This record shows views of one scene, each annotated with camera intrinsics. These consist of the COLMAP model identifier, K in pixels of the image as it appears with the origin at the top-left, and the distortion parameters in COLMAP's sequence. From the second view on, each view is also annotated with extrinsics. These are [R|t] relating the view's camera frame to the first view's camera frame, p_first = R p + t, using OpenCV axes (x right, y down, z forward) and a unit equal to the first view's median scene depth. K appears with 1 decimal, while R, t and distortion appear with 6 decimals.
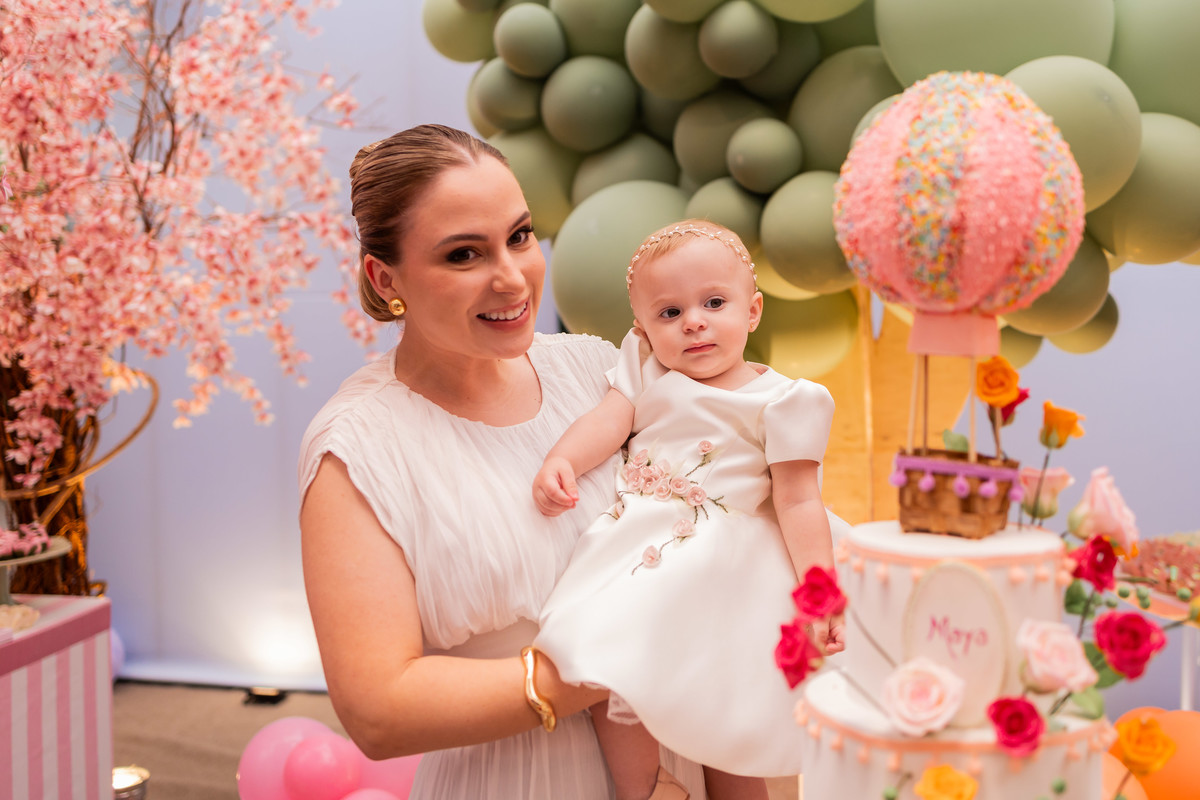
lens RADIAL K [[1441.4, 0, 622.5], [0, 1441.4, 364.5], [0, 0, 1]] dist [-0.001300, 0.000000]
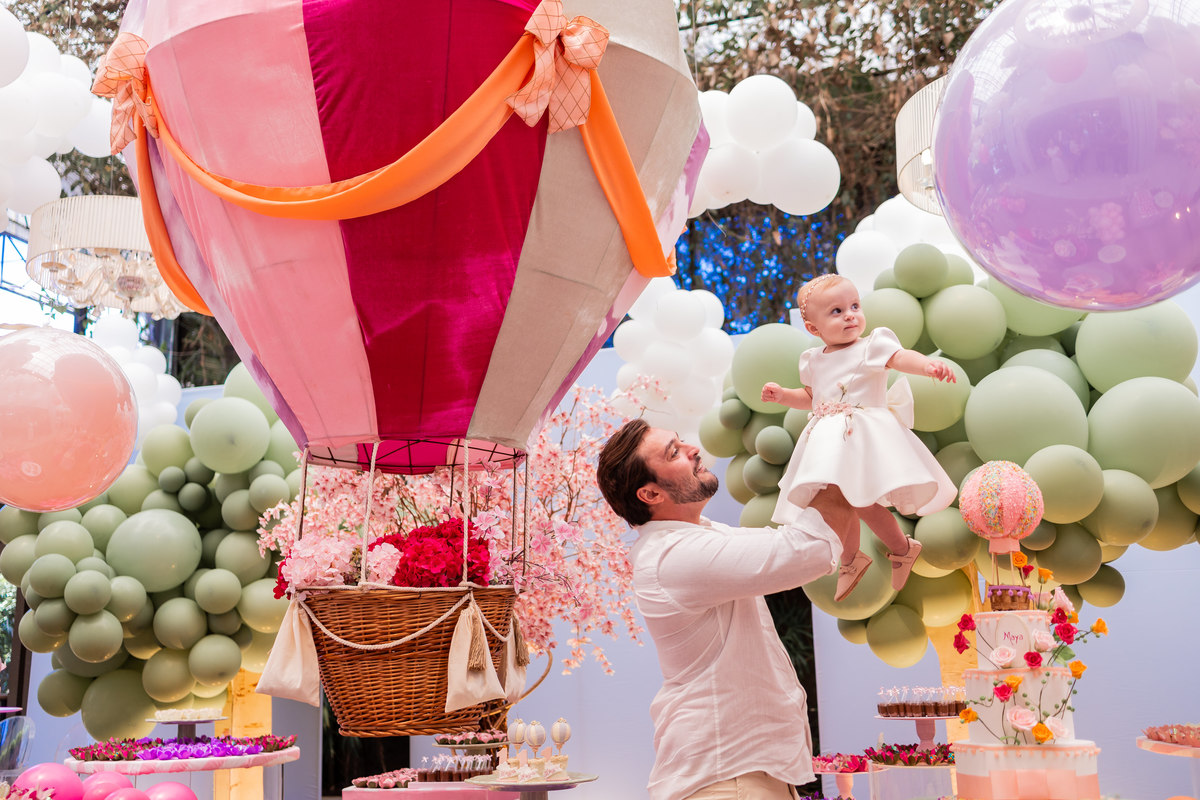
lens RADIAL K [[1282.4, 0, 596.5], [0, 1282.4, 418.4], [0, 0, 1]] dist [0.037416, 0.000000]
pose [[0.993543, -0.046986, -0.103272, -0.326867], [0.022304, 0.973345, -0.228258, 0.317683], [0.111244, 0.224481, 0.968108, -1.765157]]
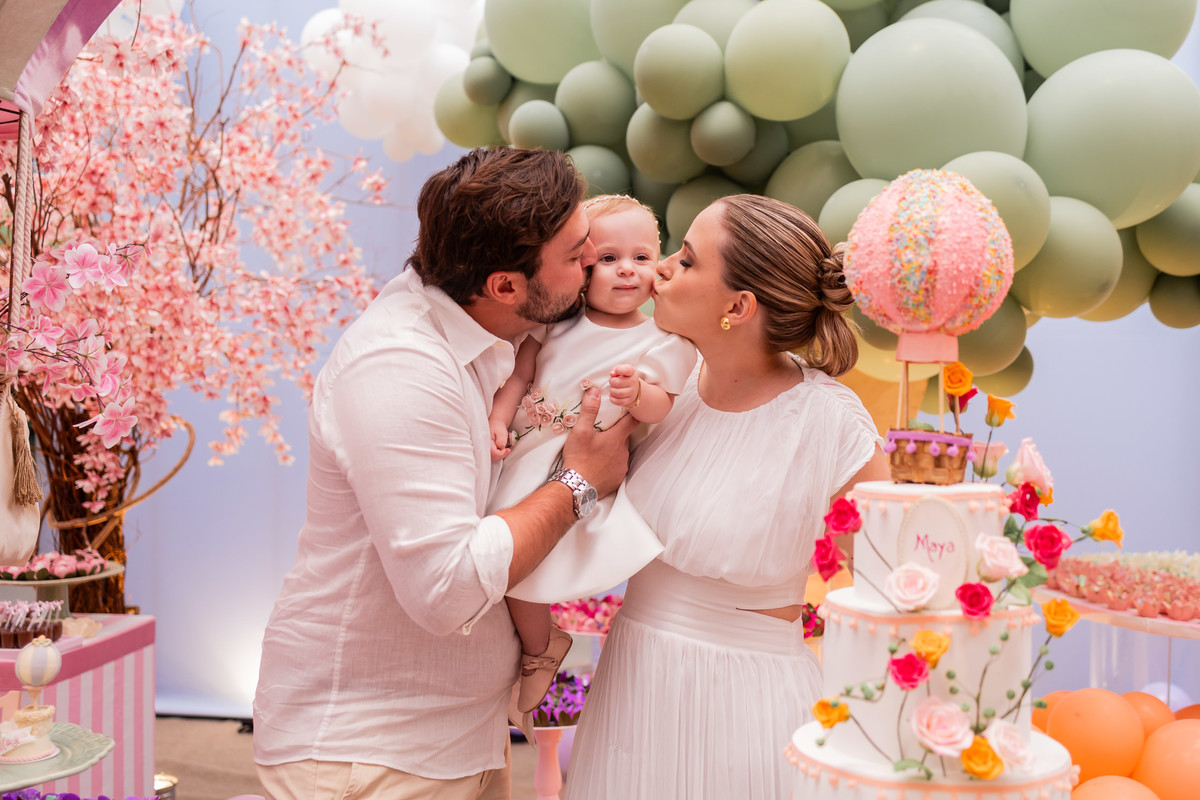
lens RADIAL K [[1441.4, 0, 622.2], [0, 1441.4, 370.1], [0, 0, 1]] dist [-0.001300, 0.000000]
pose [[0.998416, 0.004507, 0.056084, -0.157382], [-0.001621, 0.998677, -0.051388, 0.077719], [-0.056241, 0.051216, 0.997103, -0.427408]]
